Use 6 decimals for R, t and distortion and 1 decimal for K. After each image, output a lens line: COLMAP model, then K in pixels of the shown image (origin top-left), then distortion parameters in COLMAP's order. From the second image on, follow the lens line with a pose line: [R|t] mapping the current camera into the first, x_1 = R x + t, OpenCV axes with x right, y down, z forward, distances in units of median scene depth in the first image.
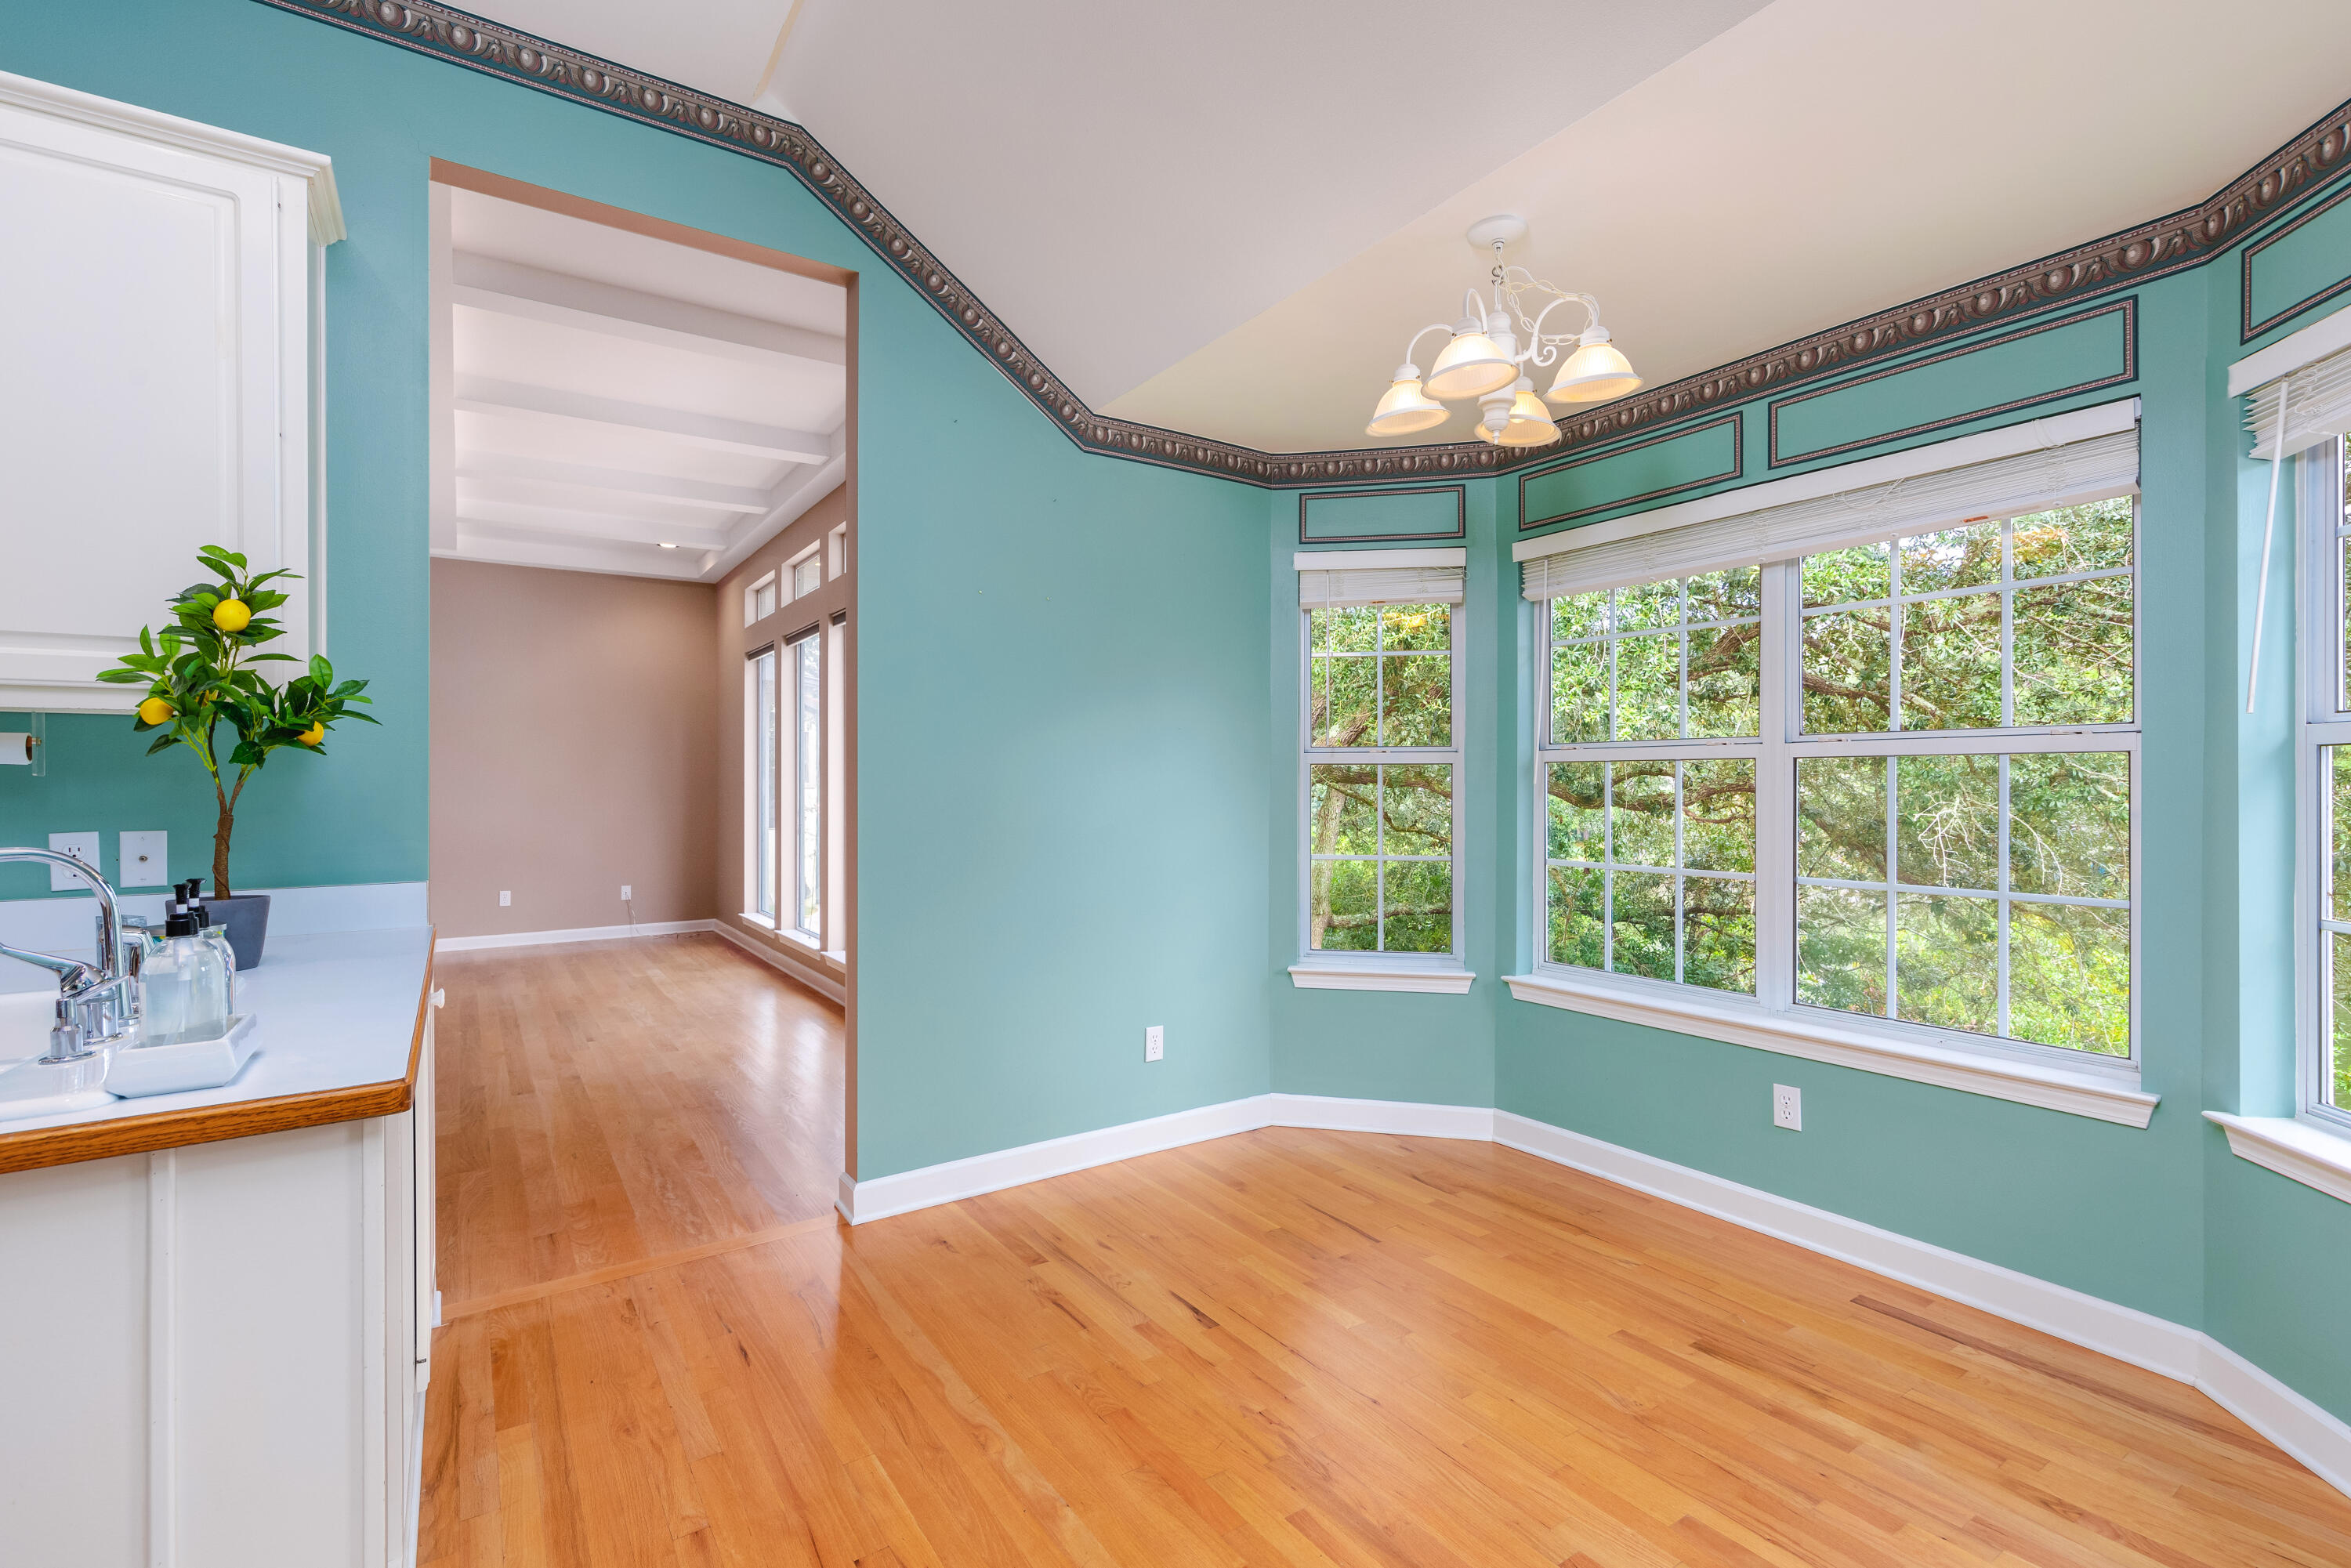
lens RADIAL K [[1055.5, 0, 1135.8], [0, 1055.5, 777.7], [0, 0, 1]] dist [0.001939, 0.000198]
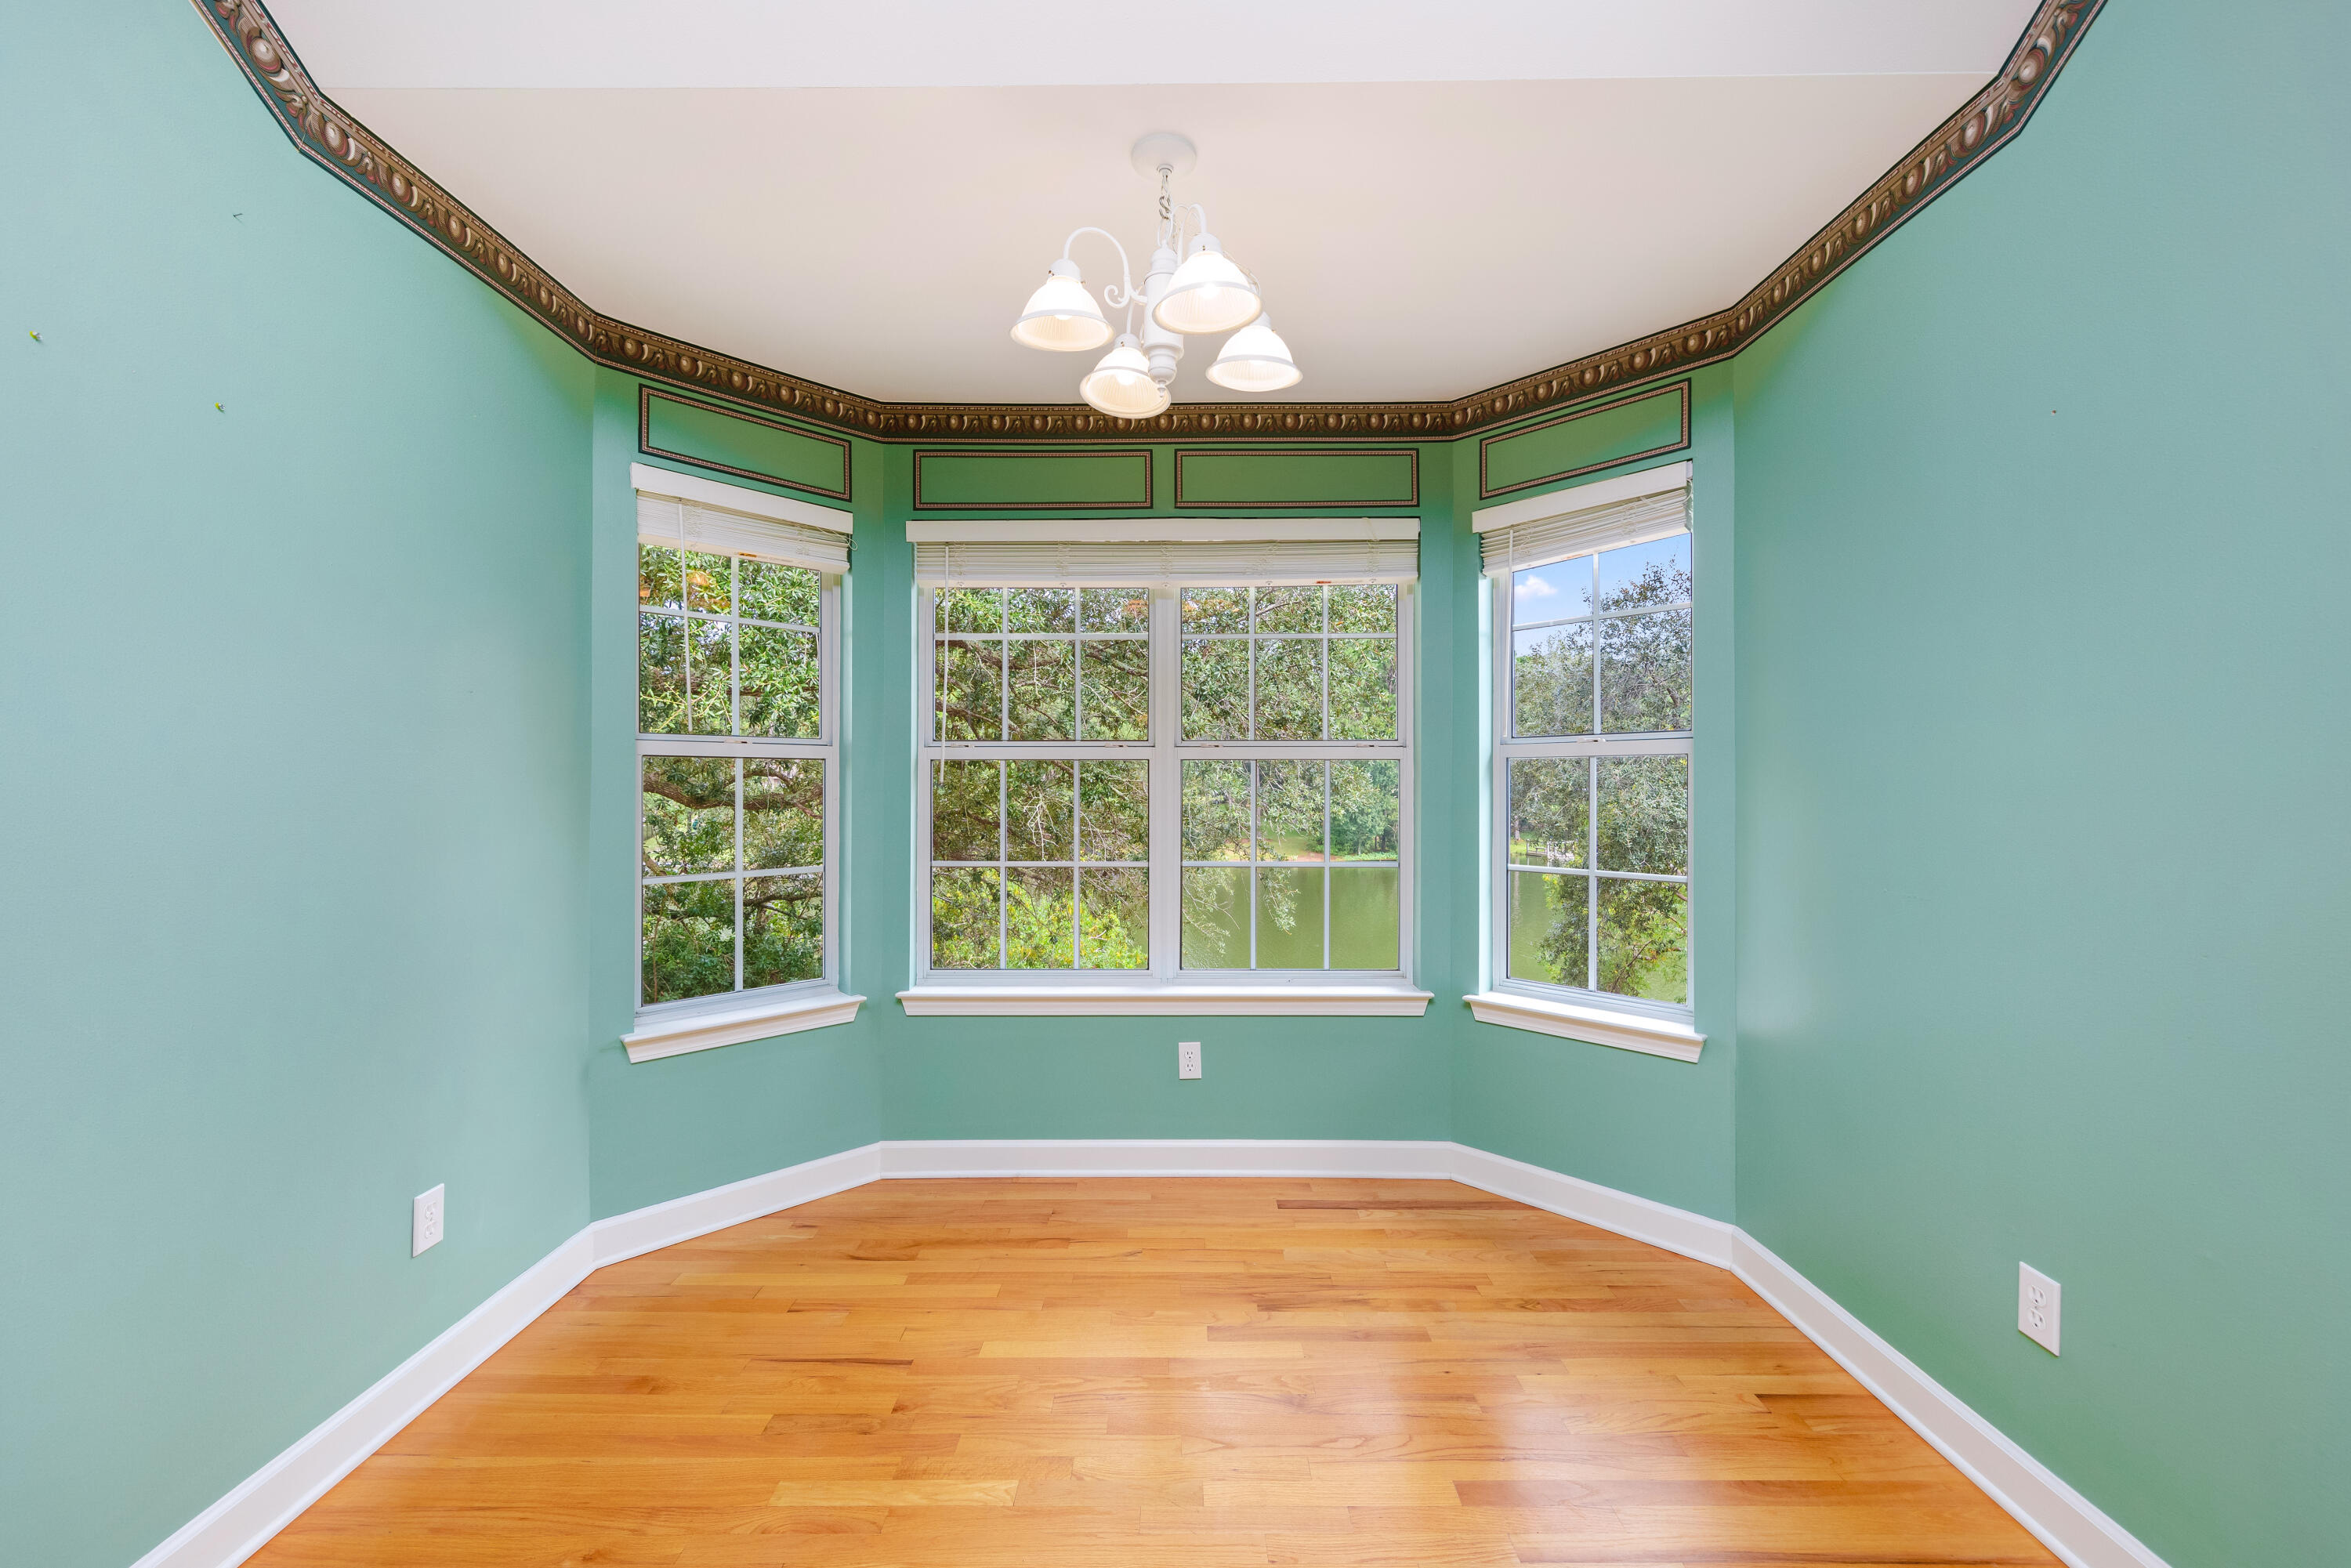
lens RADIAL K [[934.5, 0, 1180.5], [0, 934.5, 776.3], [0, 0, 1]] dist [0.008165, 0.000273]
pose [[0.537438, 0.004440, 0.843291, -0.255895], [-0.004575, 0.999987, -0.002349, 0.002488], [-0.843291, -0.002596, 0.537451, 0.456374]]
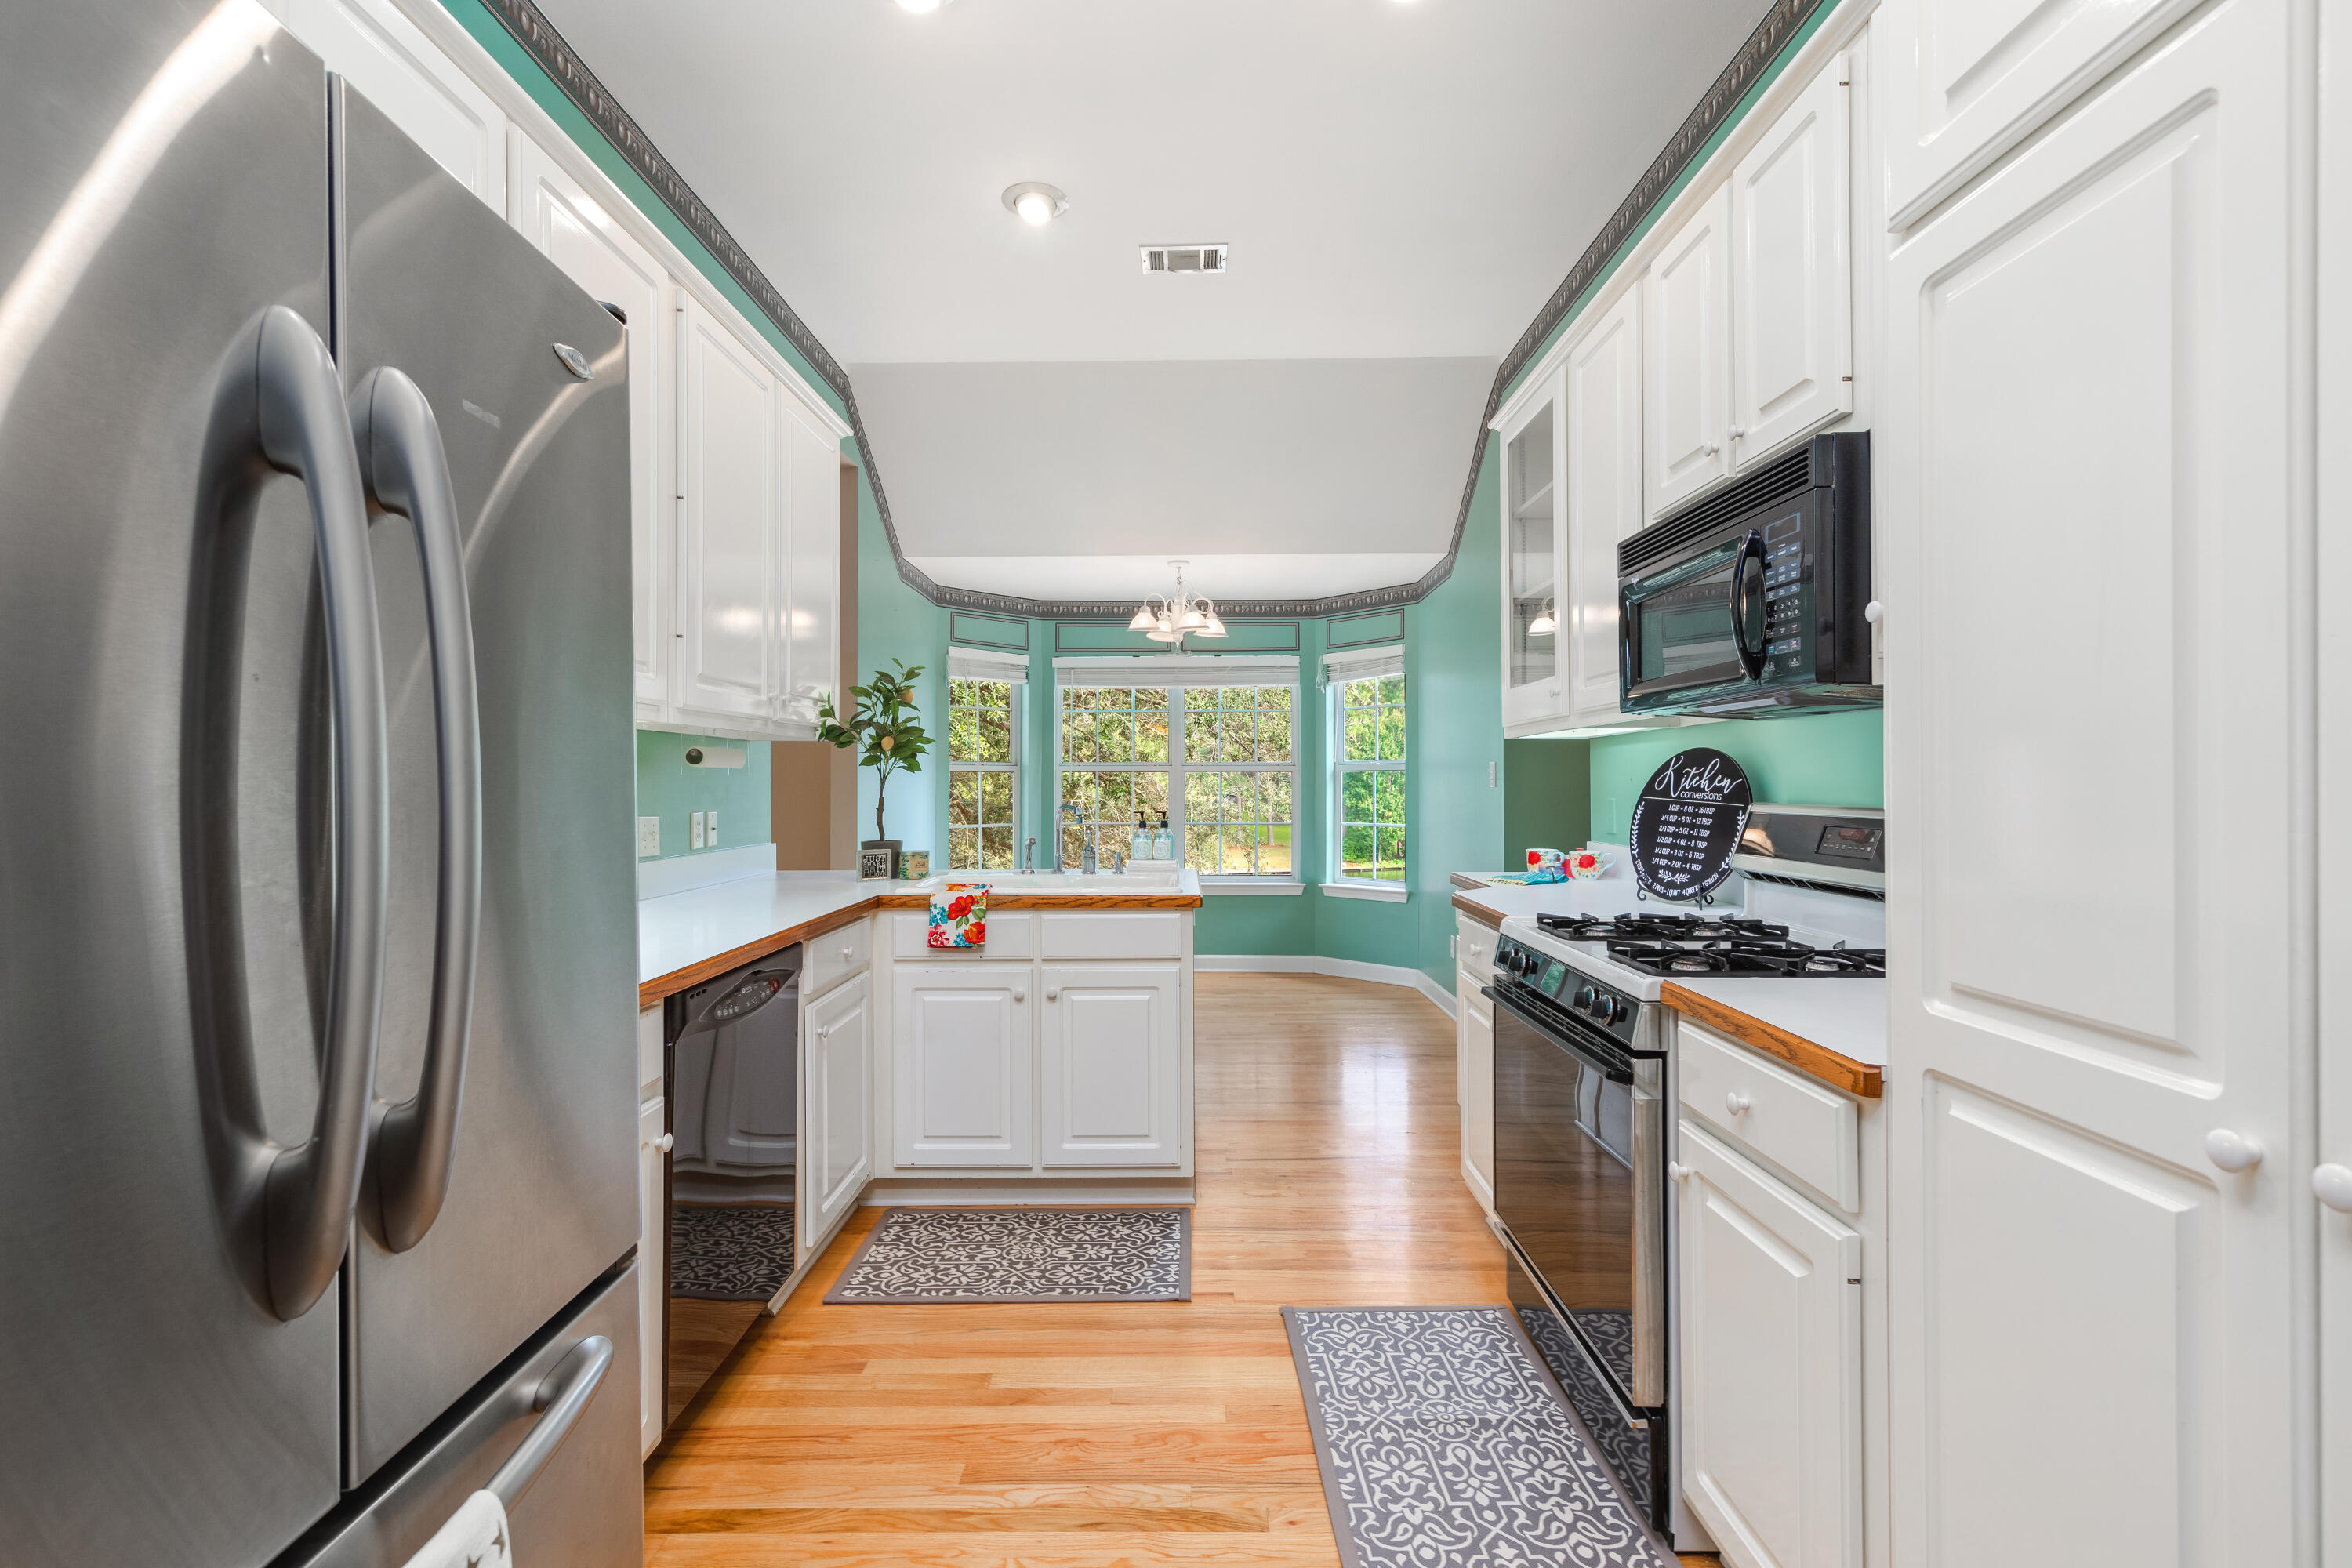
lens RADIAL K [[1056.0, 0, 1136.3], [0, 1056.0, 777.7], [0, 0, 1]] dist [0.001939, 0.000198]
pose [[0.574141, 0.003538, 0.818749, -1.436370], [-0.003084, 0.999993, -0.002158, 0.000427], [-0.818751, -0.001286, 0.574147, -0.291295]]
